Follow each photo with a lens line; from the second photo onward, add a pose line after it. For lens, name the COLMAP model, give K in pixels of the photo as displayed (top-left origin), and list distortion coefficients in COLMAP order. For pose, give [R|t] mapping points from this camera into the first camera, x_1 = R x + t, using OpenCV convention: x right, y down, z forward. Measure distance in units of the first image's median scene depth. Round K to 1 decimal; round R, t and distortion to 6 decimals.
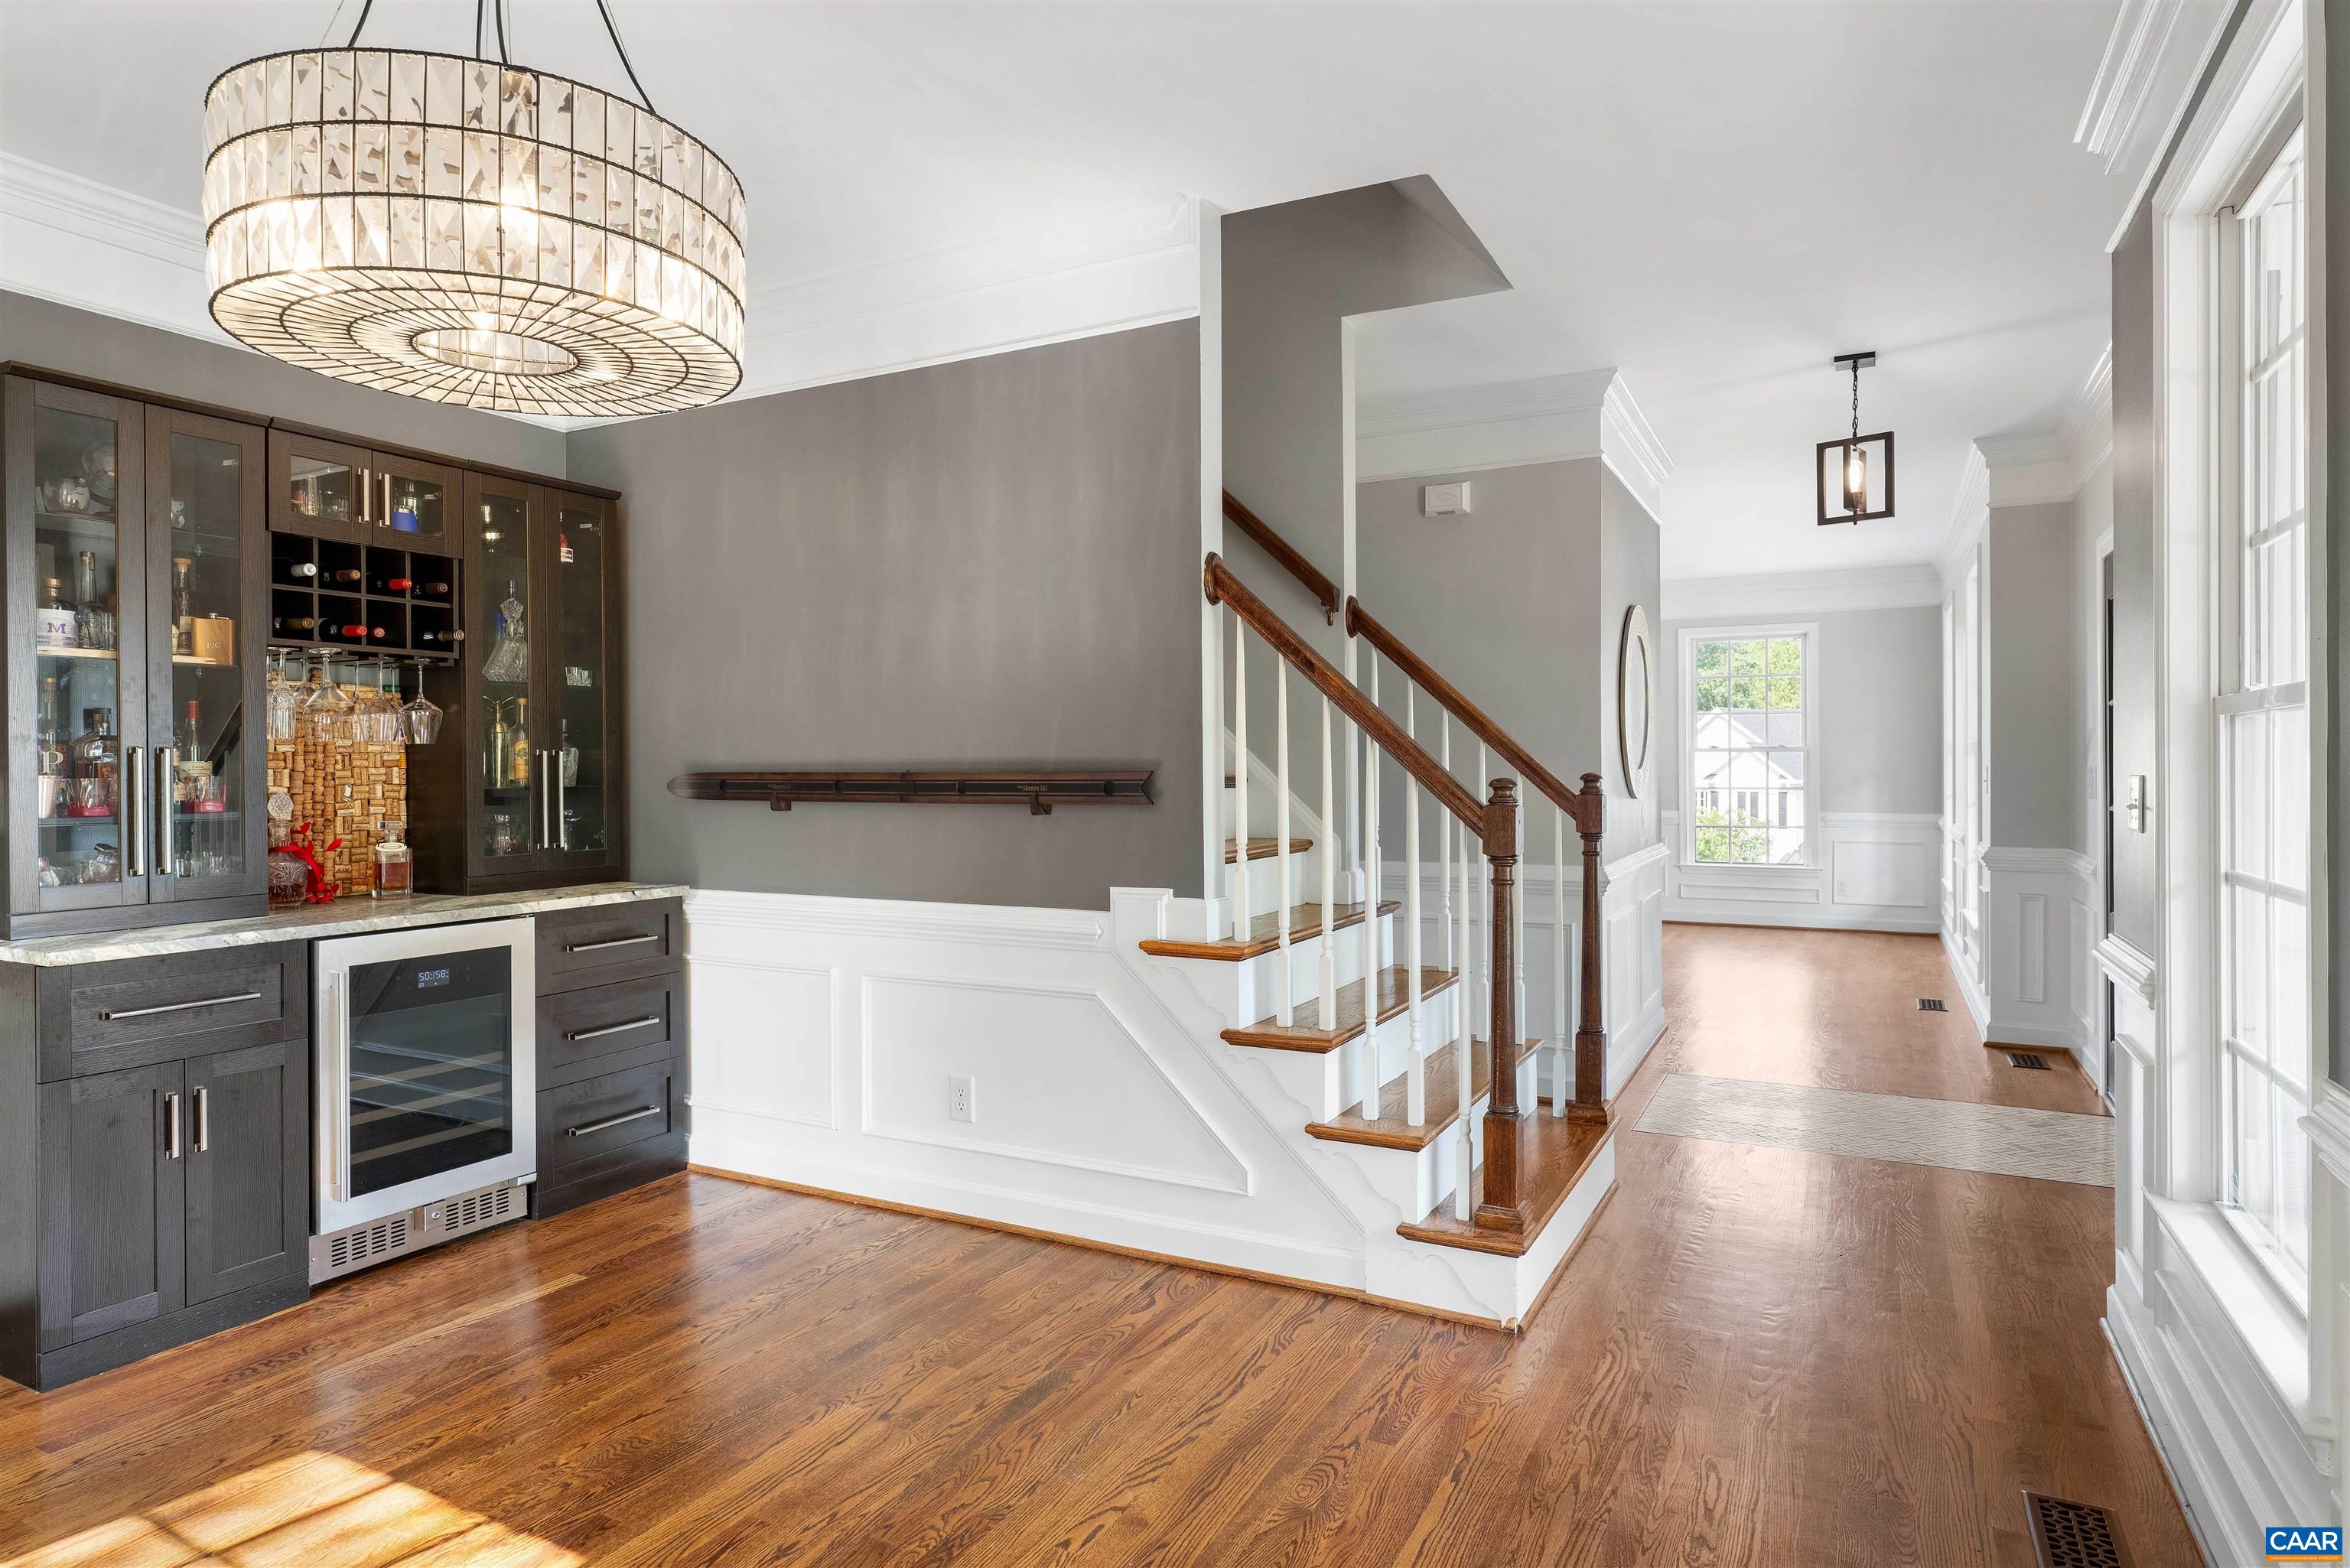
lens RADIAL K [[1343.3, 0, 1171.8], [0, 1343.3, 771.0], [0, 0, 1]] dist [-0.002234, -0.000103]
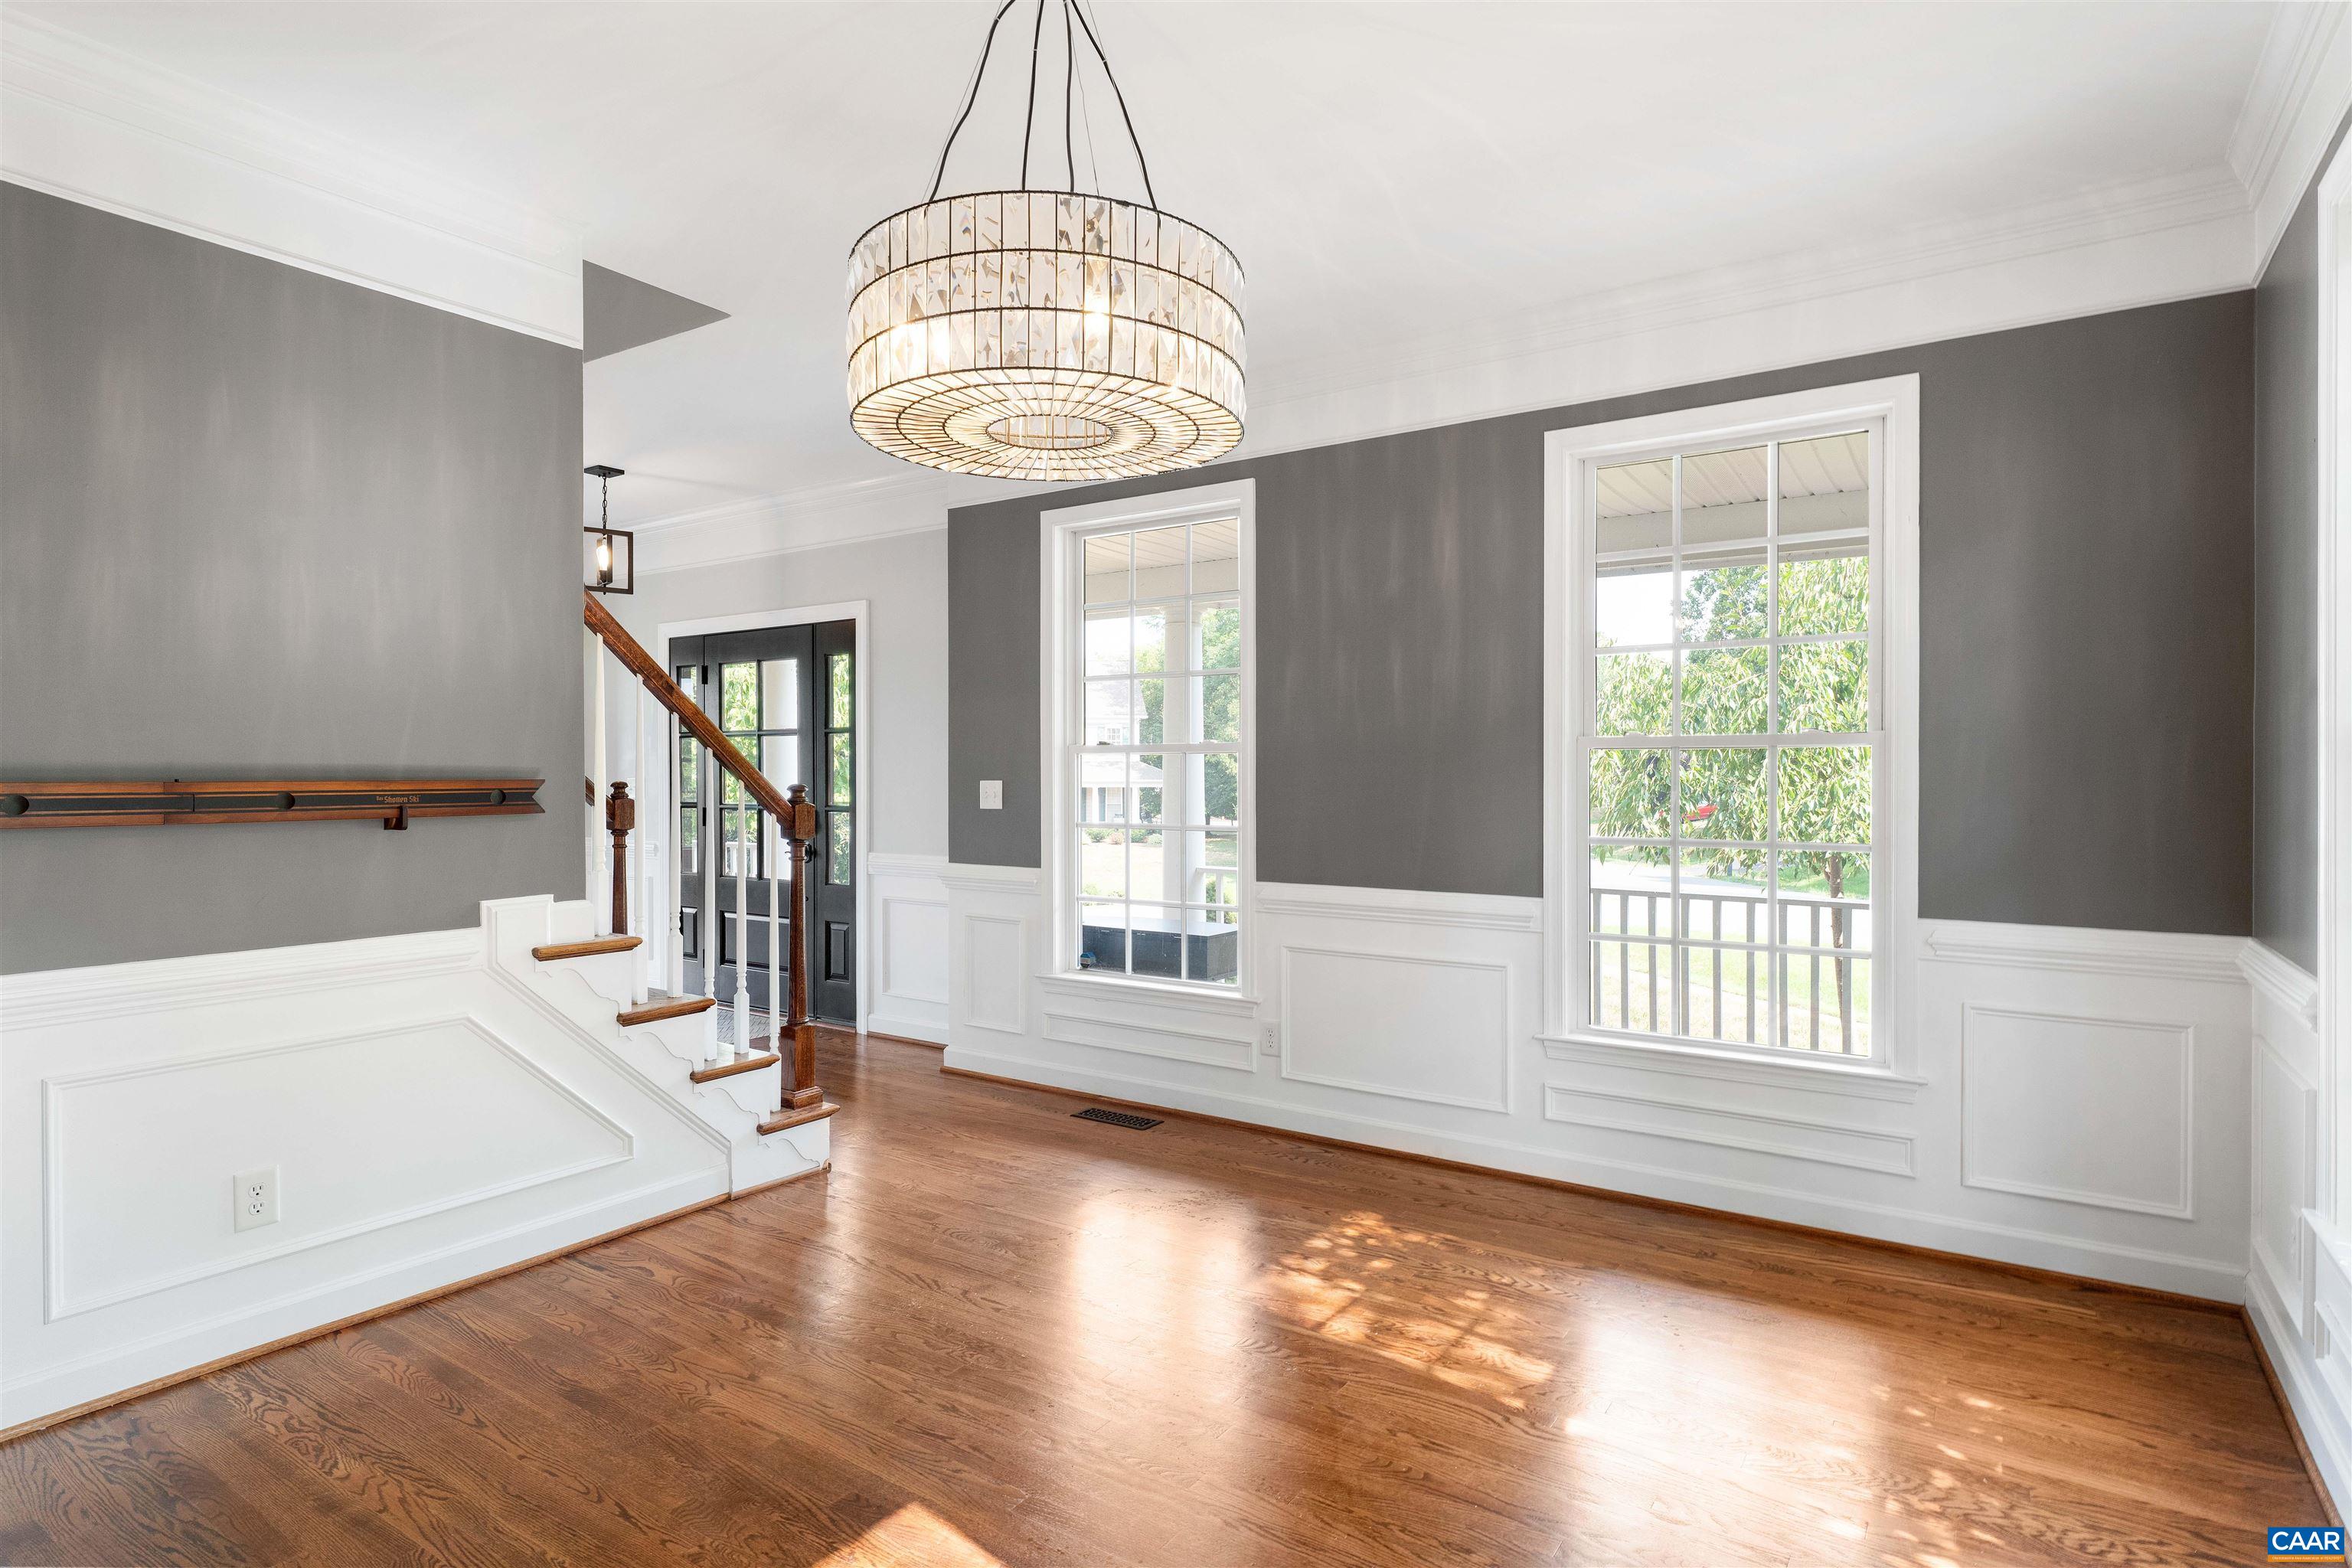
lens RADIAL K [[1214.1, 0, 1176.0], [0, 1214.1, 784.0], [0, 0, 1]] dist [0.001240, 0.000488]
pose [[0.120395, -0.005953, 0.992708, -0.860696], [0.006353, 0.999966, 0.005226, 0.001666], [-0.992706, 0.005678, 0.120428, 0.411388]]
